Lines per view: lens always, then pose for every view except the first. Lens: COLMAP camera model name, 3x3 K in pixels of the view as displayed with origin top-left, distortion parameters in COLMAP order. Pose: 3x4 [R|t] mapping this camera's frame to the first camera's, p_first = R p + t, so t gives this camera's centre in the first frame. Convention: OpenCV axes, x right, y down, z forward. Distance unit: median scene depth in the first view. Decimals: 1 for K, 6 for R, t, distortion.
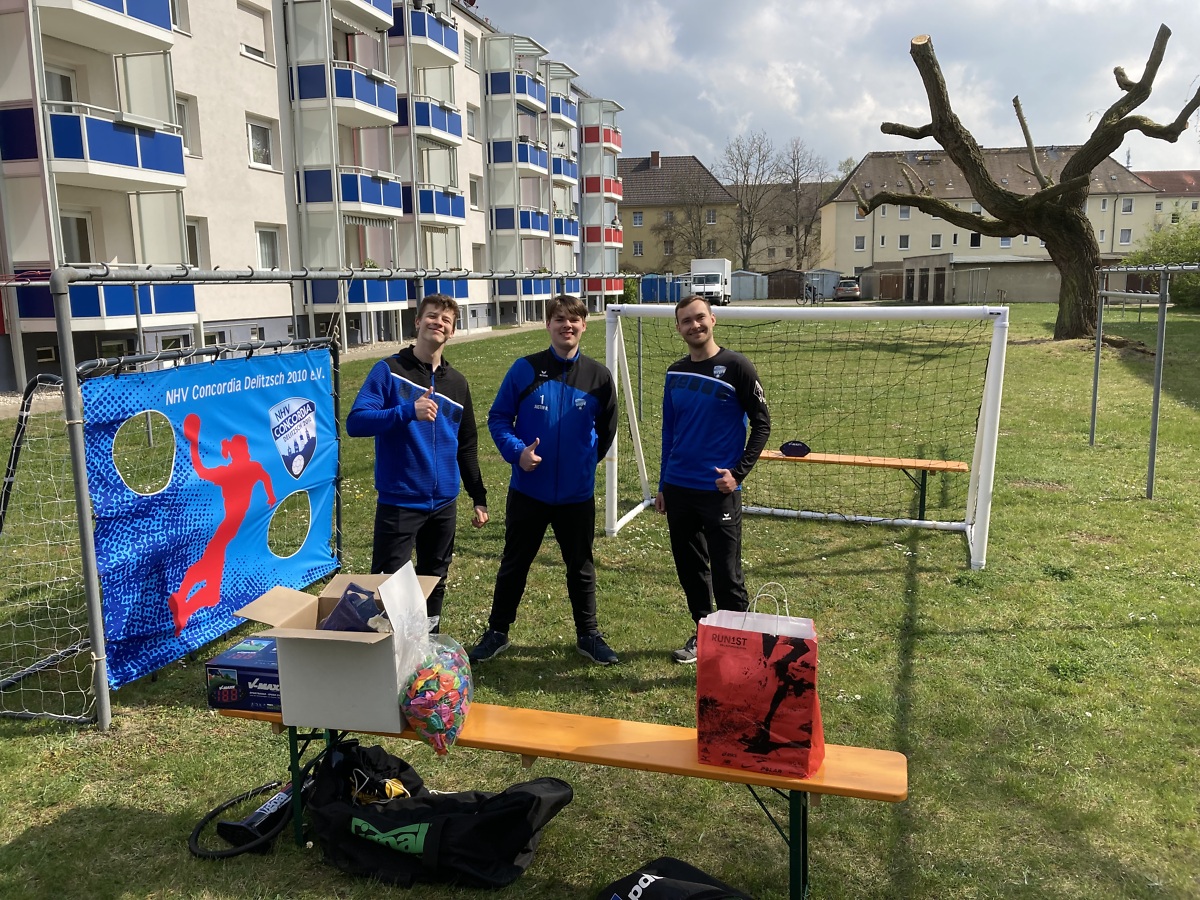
lens RADIAL K [[1003.6, 0, 595.1], [0, 1003.6, 455.7], [0, 0, 1]] dist [0.007245, -0.000126]
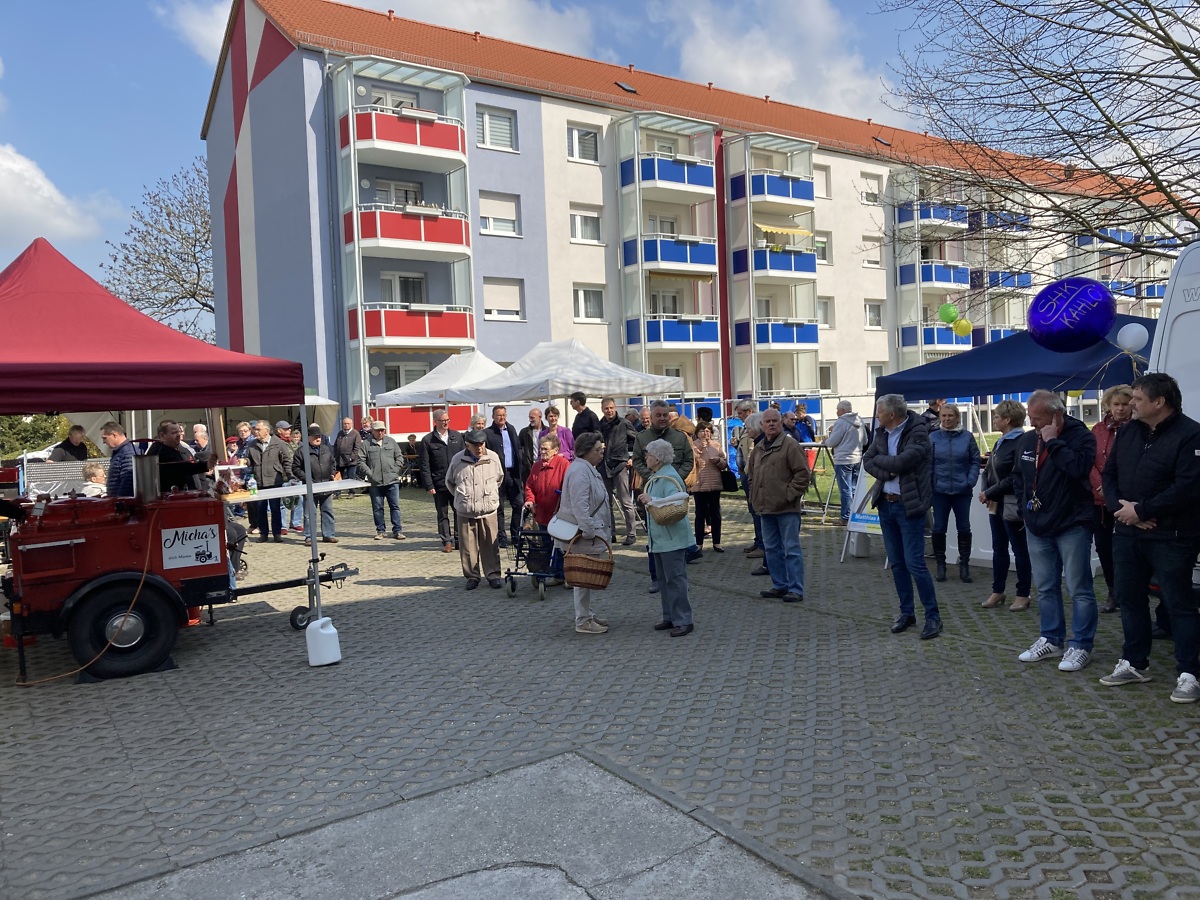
lens RADIAL K [[1003.6, 0, 598.7], [0, 1003.6, 449.1], [0, 0, 1]] dist [0.007245, -0.000126]
pose [[0.781887, -0.001848, -0.623417, 0.378608], [-0.071882, 0.993059, -0.093098, 0.108155], [0.619262, 0.117605, 0.776327, -0.600274]]
